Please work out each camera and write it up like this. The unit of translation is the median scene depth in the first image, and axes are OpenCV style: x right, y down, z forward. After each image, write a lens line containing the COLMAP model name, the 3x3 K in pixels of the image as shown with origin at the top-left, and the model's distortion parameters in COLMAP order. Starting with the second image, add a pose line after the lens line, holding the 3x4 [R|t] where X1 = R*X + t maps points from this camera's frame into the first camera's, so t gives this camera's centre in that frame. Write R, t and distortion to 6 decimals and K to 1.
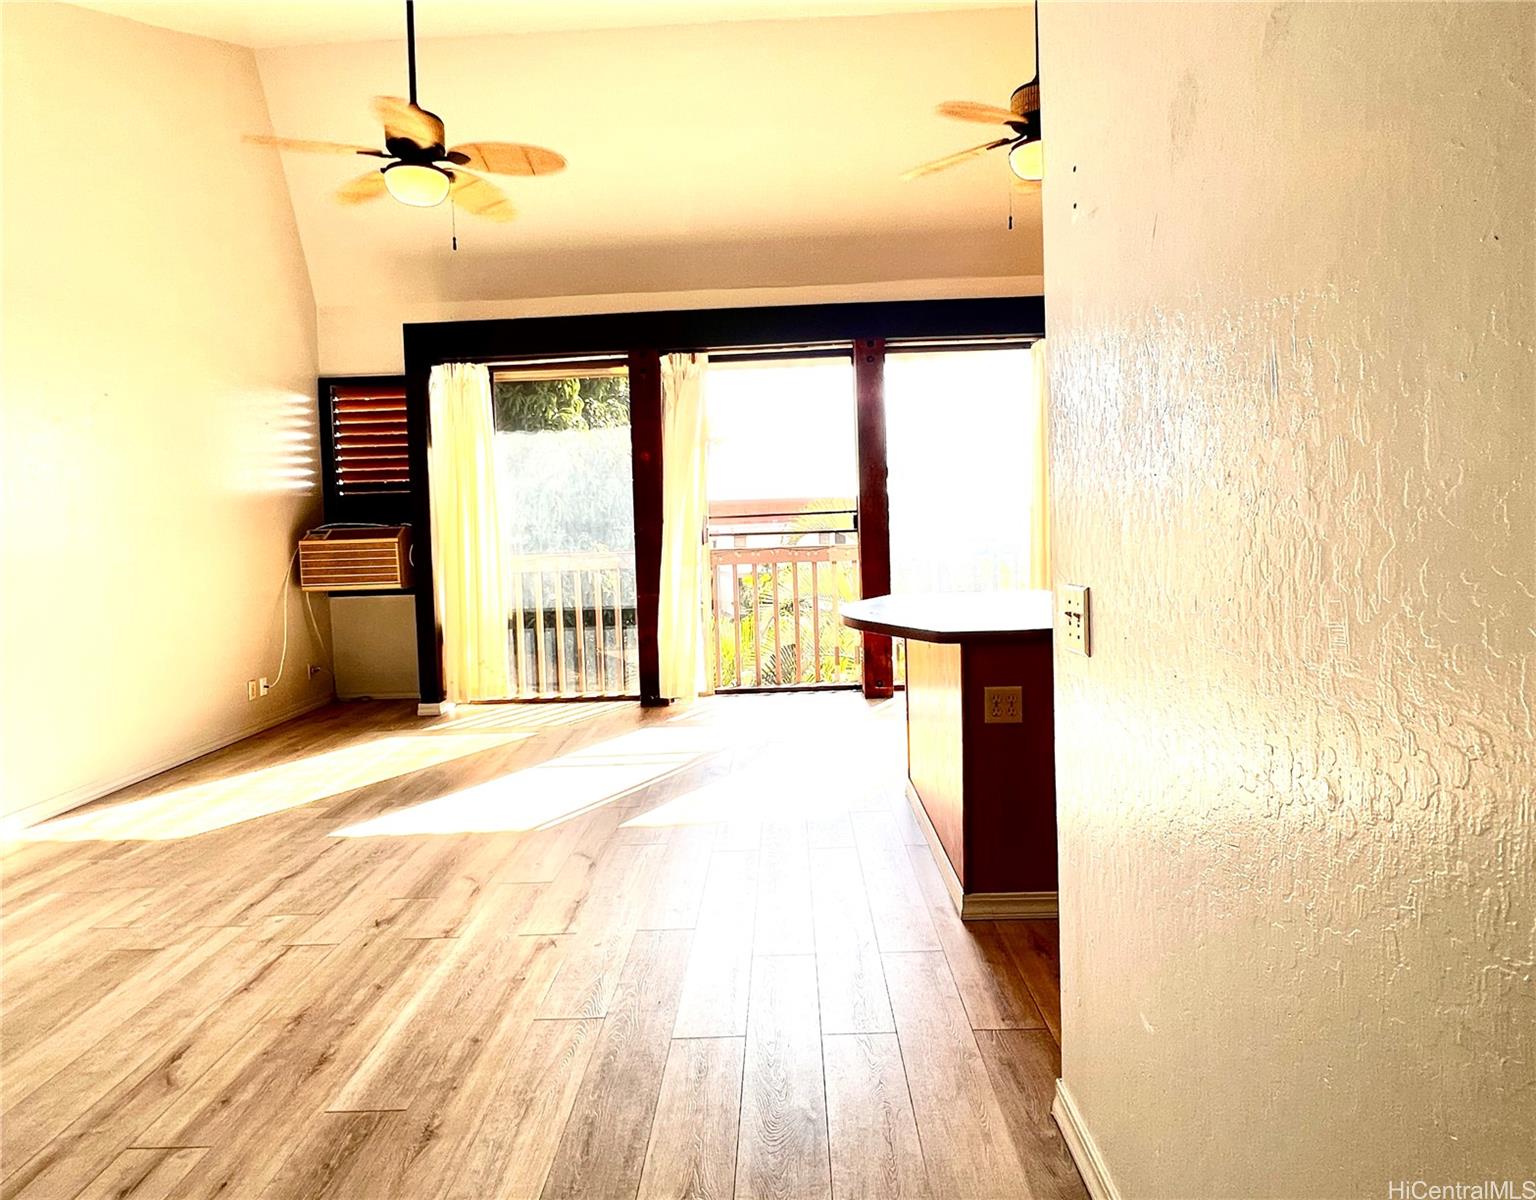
lens RADIAL K [[888.8, 0, 765.4], [0, 888.8, 554.2], [0, 0, 1]] dist [-0.001627, 0.001152]
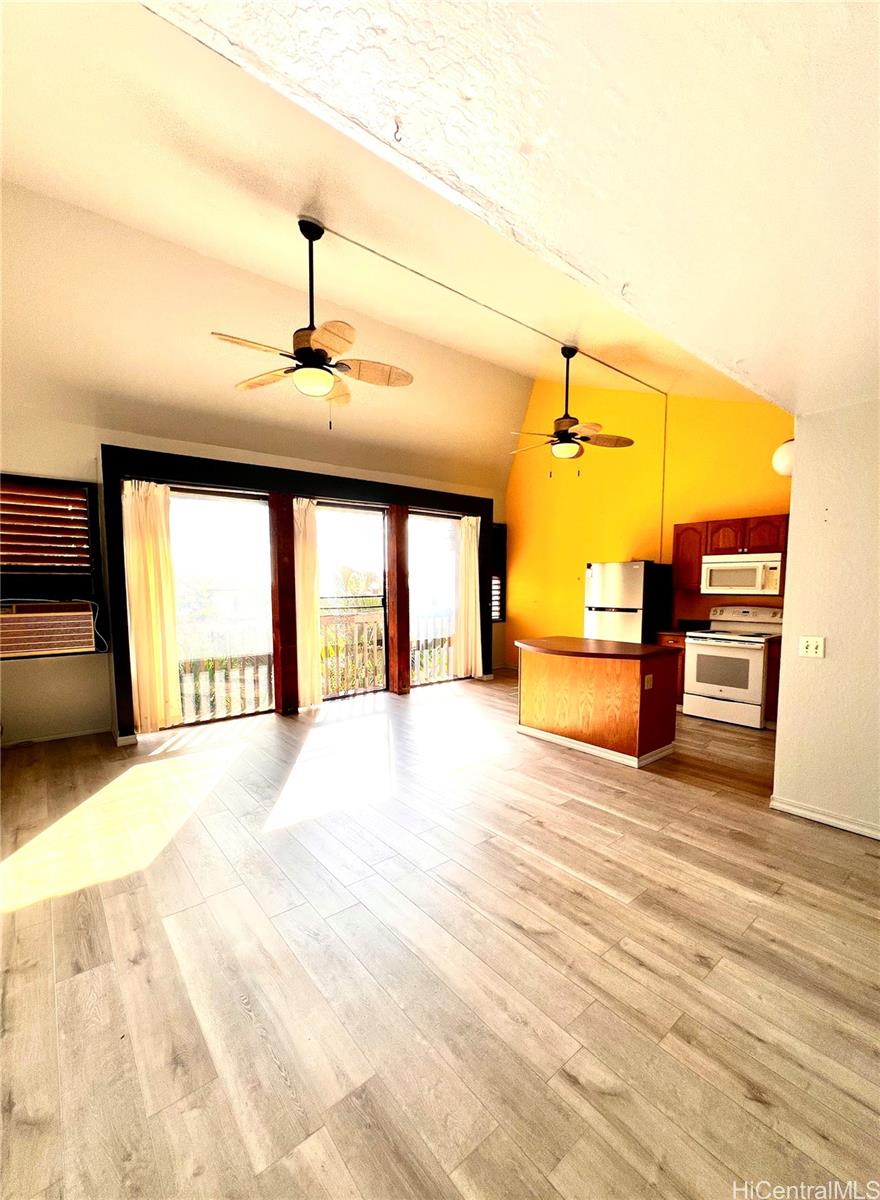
lens RADIAL K [[495.0, 0, 439.5], [0, 495.0, 628.2], [0, 0, 1]] dist [-0.000945, -0.000020]
pose [[0.761247, -0.026398, 0.647924, -0.502949], [0.004435, 0.999360, 0.035507, -0.017730], [-0.648447, -0.024156, 0.760877, 0.137869]]
